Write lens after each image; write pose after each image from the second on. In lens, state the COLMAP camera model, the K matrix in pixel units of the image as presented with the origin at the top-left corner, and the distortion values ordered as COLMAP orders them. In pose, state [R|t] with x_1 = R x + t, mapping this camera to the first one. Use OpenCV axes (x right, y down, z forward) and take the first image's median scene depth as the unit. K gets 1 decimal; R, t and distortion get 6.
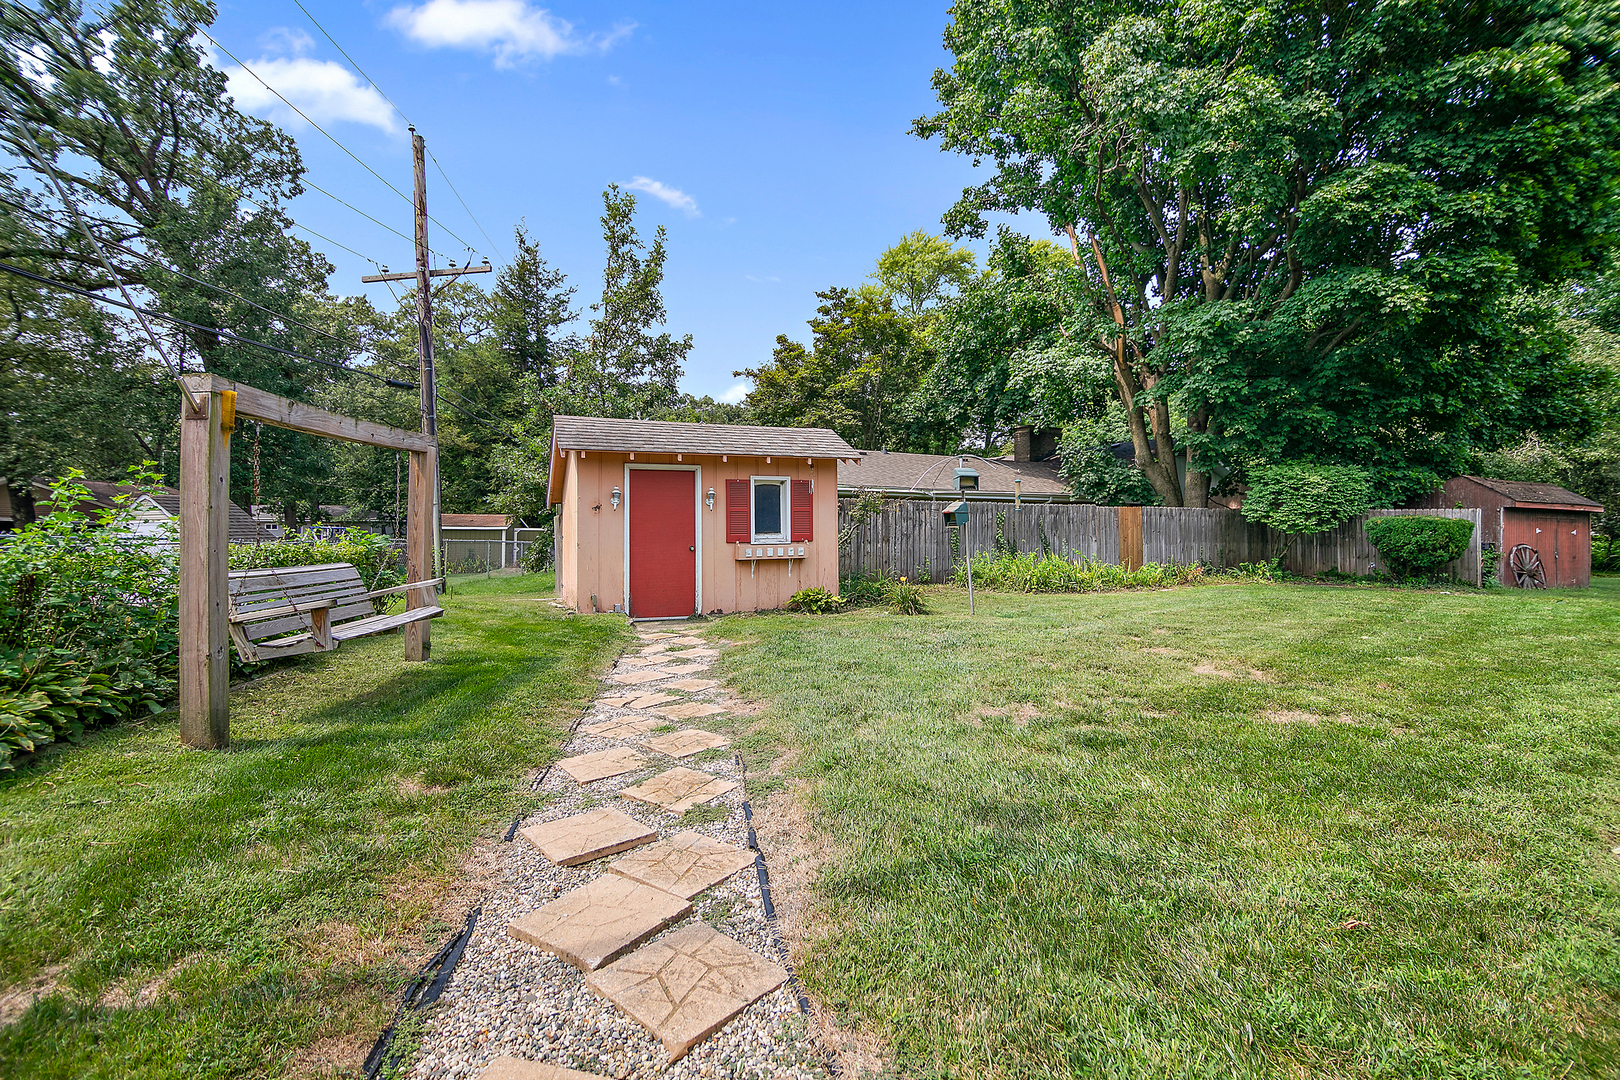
lens RADIAL K [[727.6, 0, 810.7], [0, 727.6, 531.0], [0, 0, 1]] dist [0.035909, -0.000263]
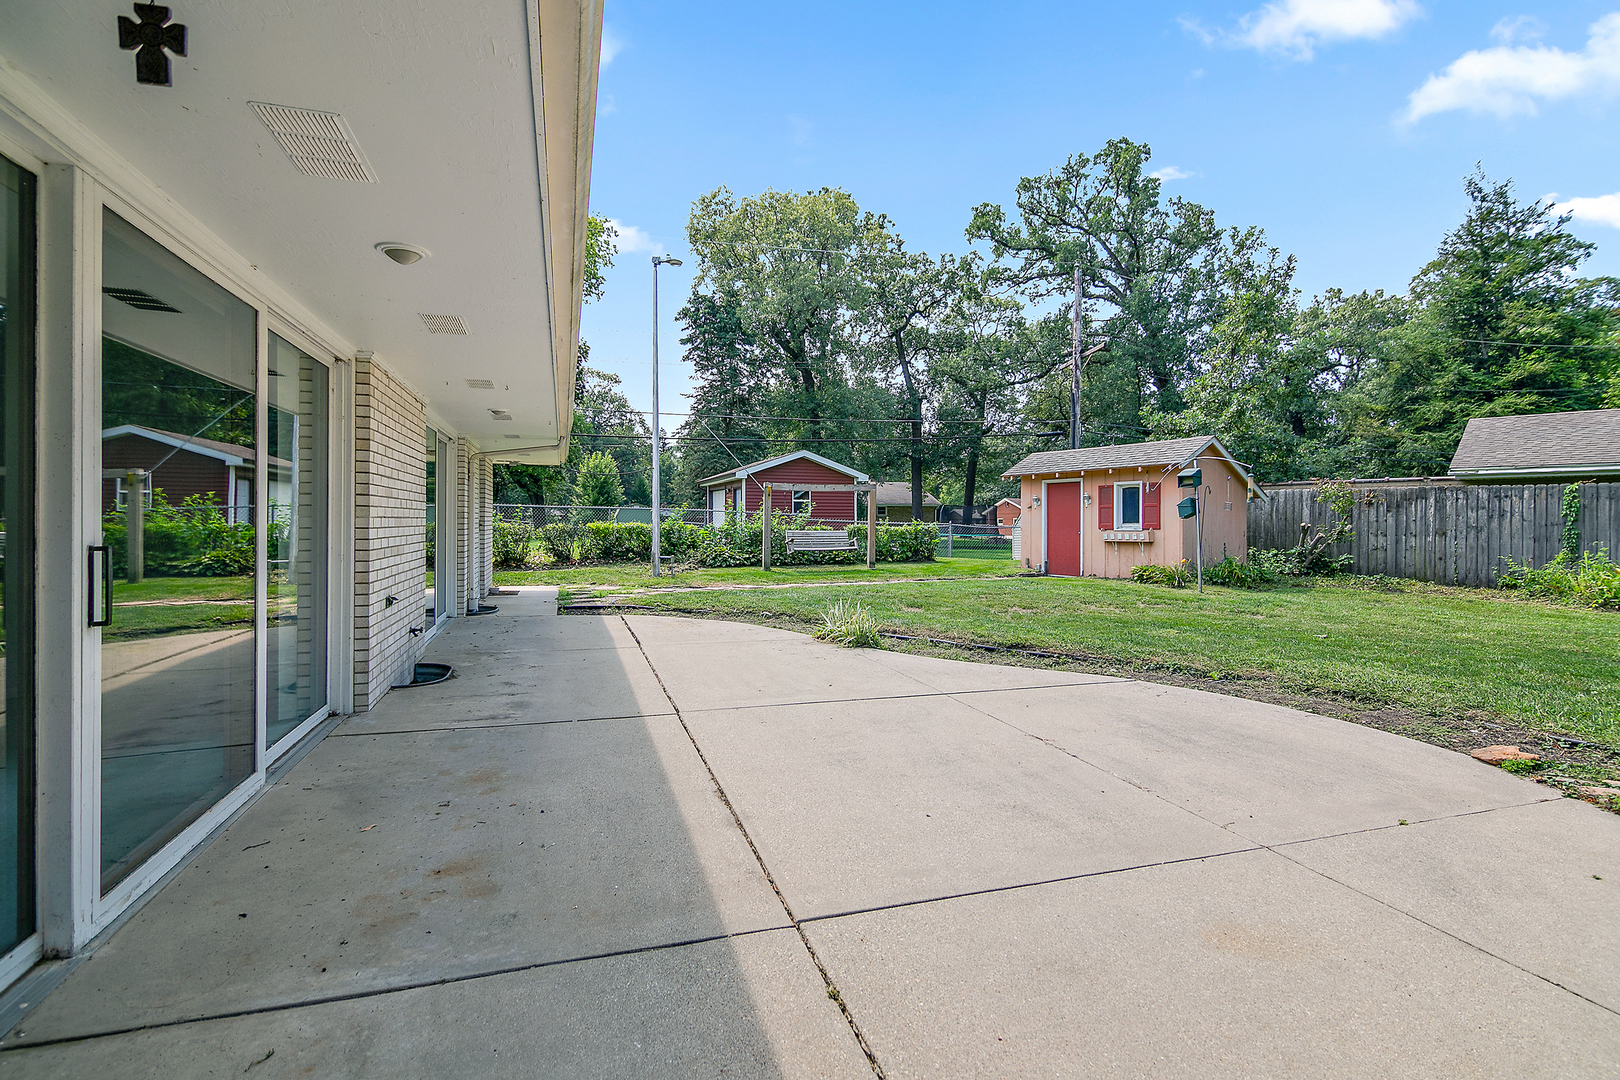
lens RADIAL K [[727.6, 0, 807.5], [0, 727.6, 529.3], [0, 0, 1]] dist [0.035909, -0.000263]
pose [[0.292314, 0.009842, -0.956272, 1.113508], [-0.005895, 0.999947, 0.008490, 0.007234], [0.956304, 0.003155, 0.292356, 0.005253]]
